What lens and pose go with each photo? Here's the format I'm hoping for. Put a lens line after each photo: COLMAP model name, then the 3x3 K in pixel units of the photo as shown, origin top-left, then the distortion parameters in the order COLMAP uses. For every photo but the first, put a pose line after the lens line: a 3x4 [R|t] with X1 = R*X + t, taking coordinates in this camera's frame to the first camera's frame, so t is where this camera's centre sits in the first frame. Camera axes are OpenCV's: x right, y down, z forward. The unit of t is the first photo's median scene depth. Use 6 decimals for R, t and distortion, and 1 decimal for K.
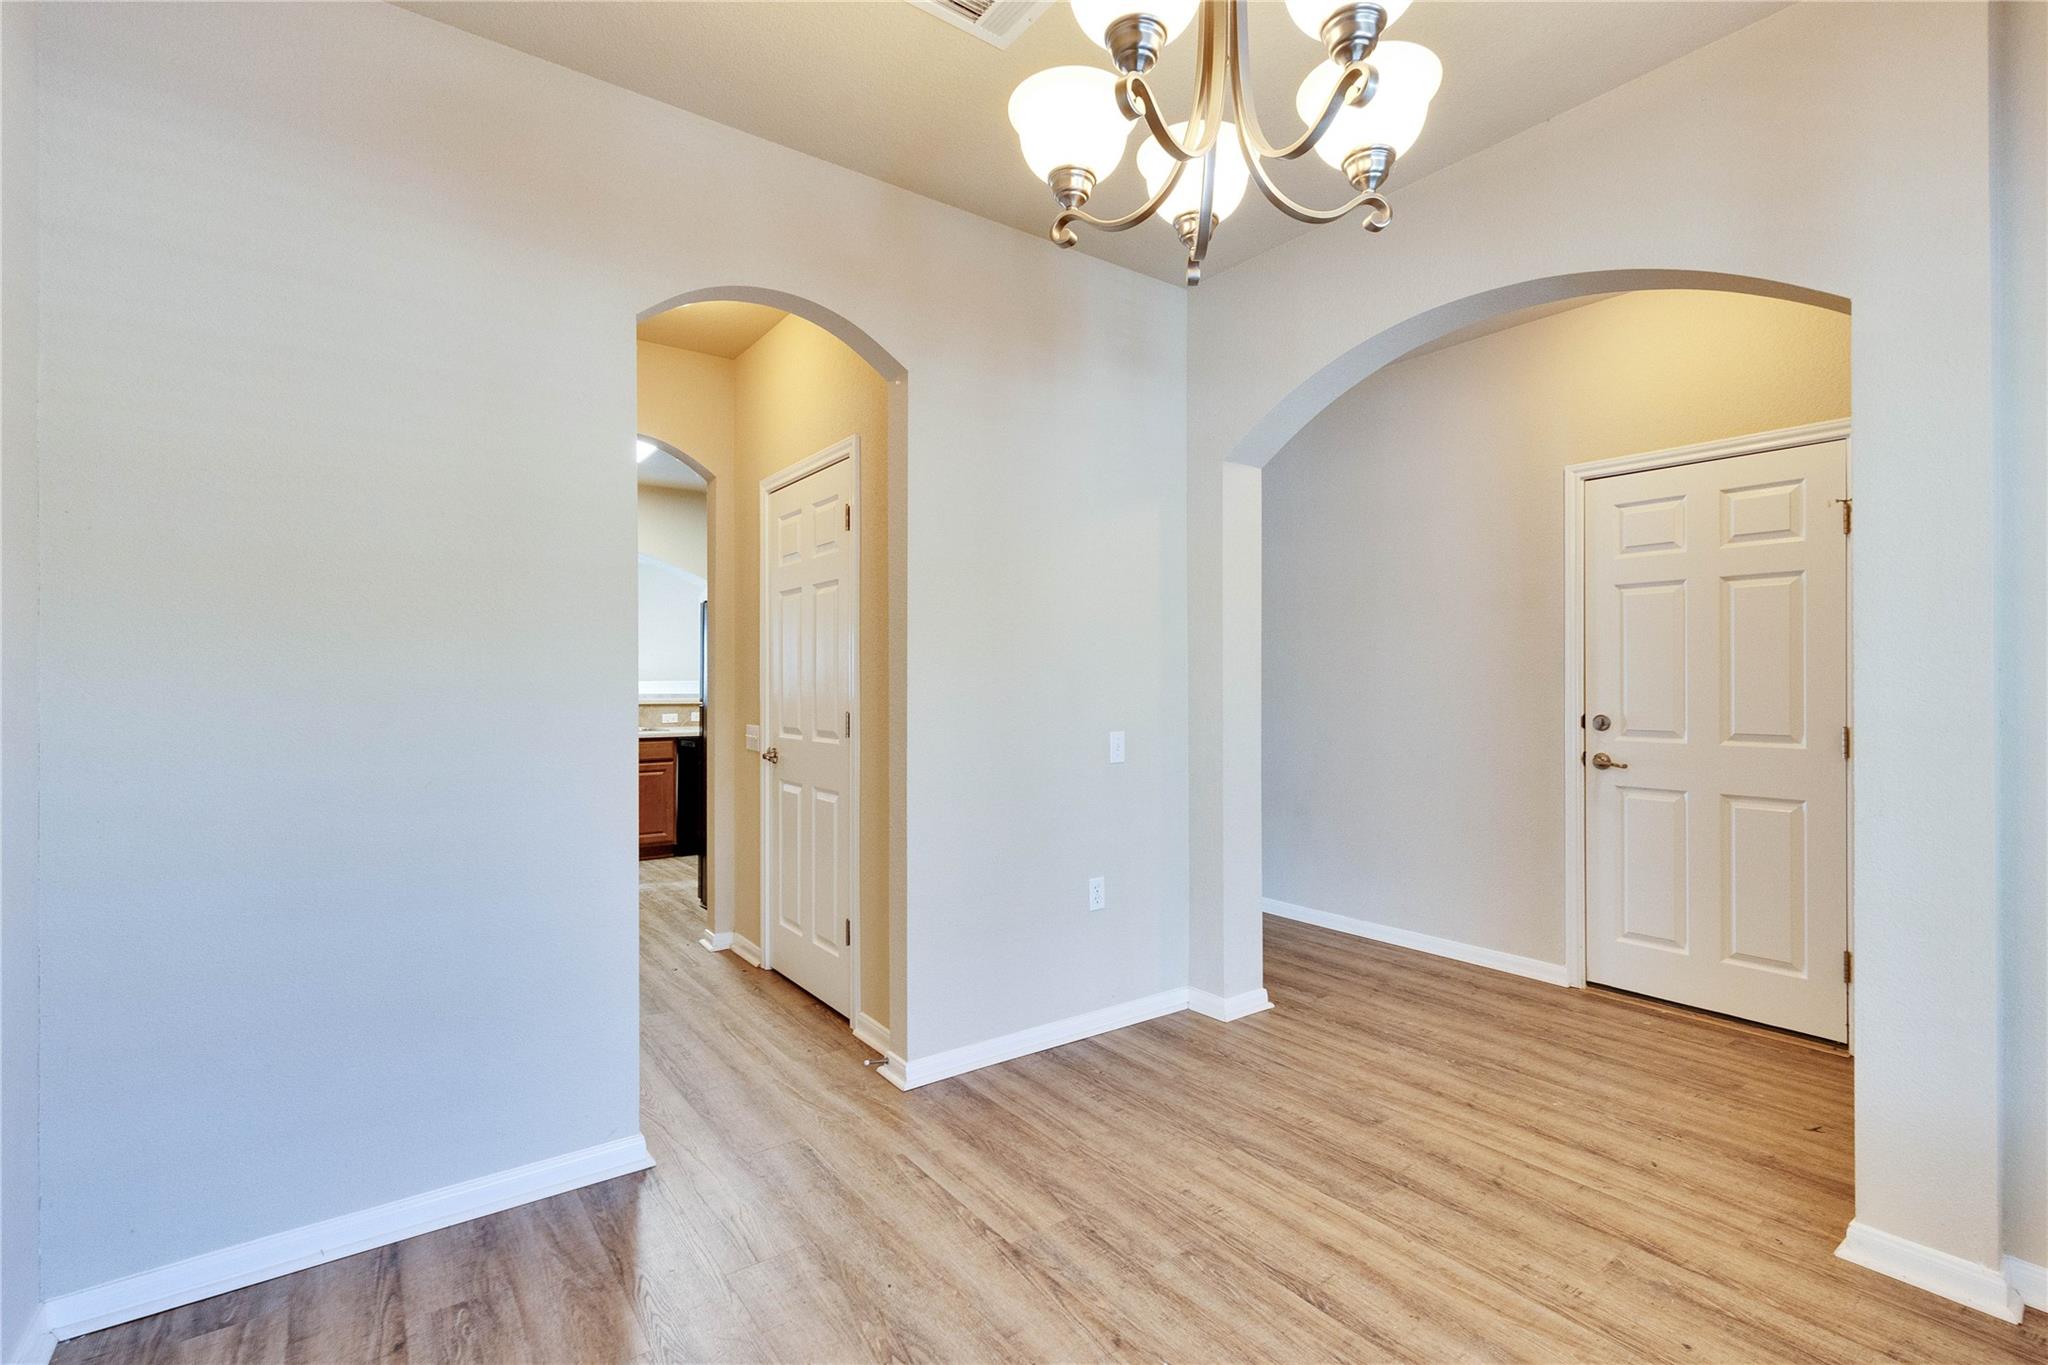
lens RADIAL K [[926.2, 0, 1053.2], [0, 926.2, 678.2], [0, 0, 1]] dist [-0.001692, 0.000127]
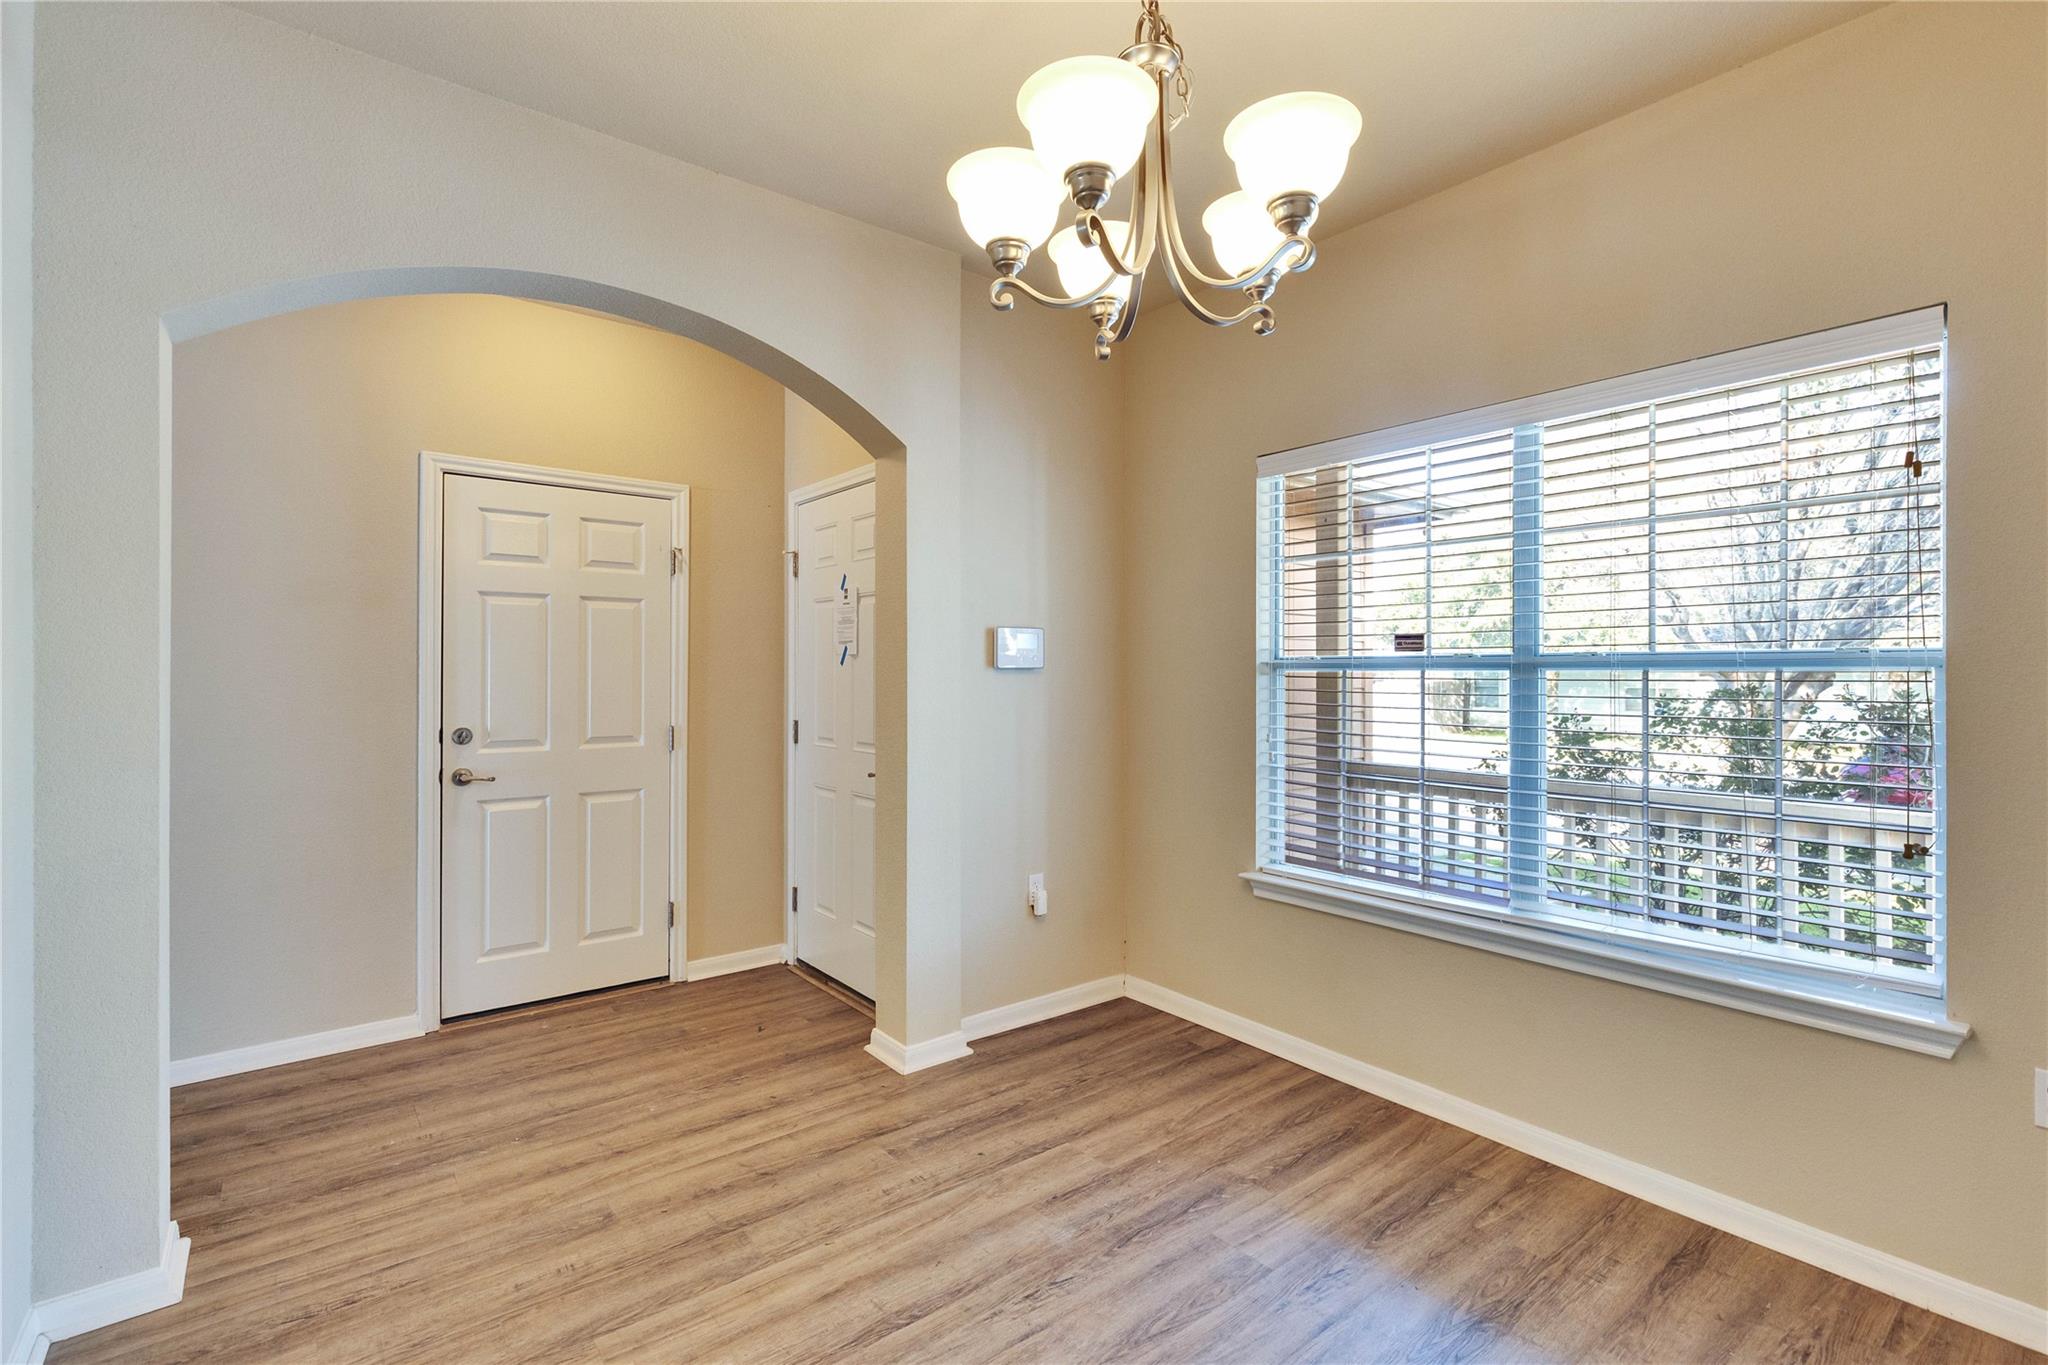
lens RADIAL K [[926.2, 0, 1053.2], [0, 926.2, 678.2], [0, 0, 1]] dist [-0.001692, 0.000127]
pose [[-0.032682, -0.002840, 0.999462, -0.427554], [-0.005786, 0.999980, 0.002652, -0.019616], [-0.999449, -0.005696, -0.032697, 0.511684]]
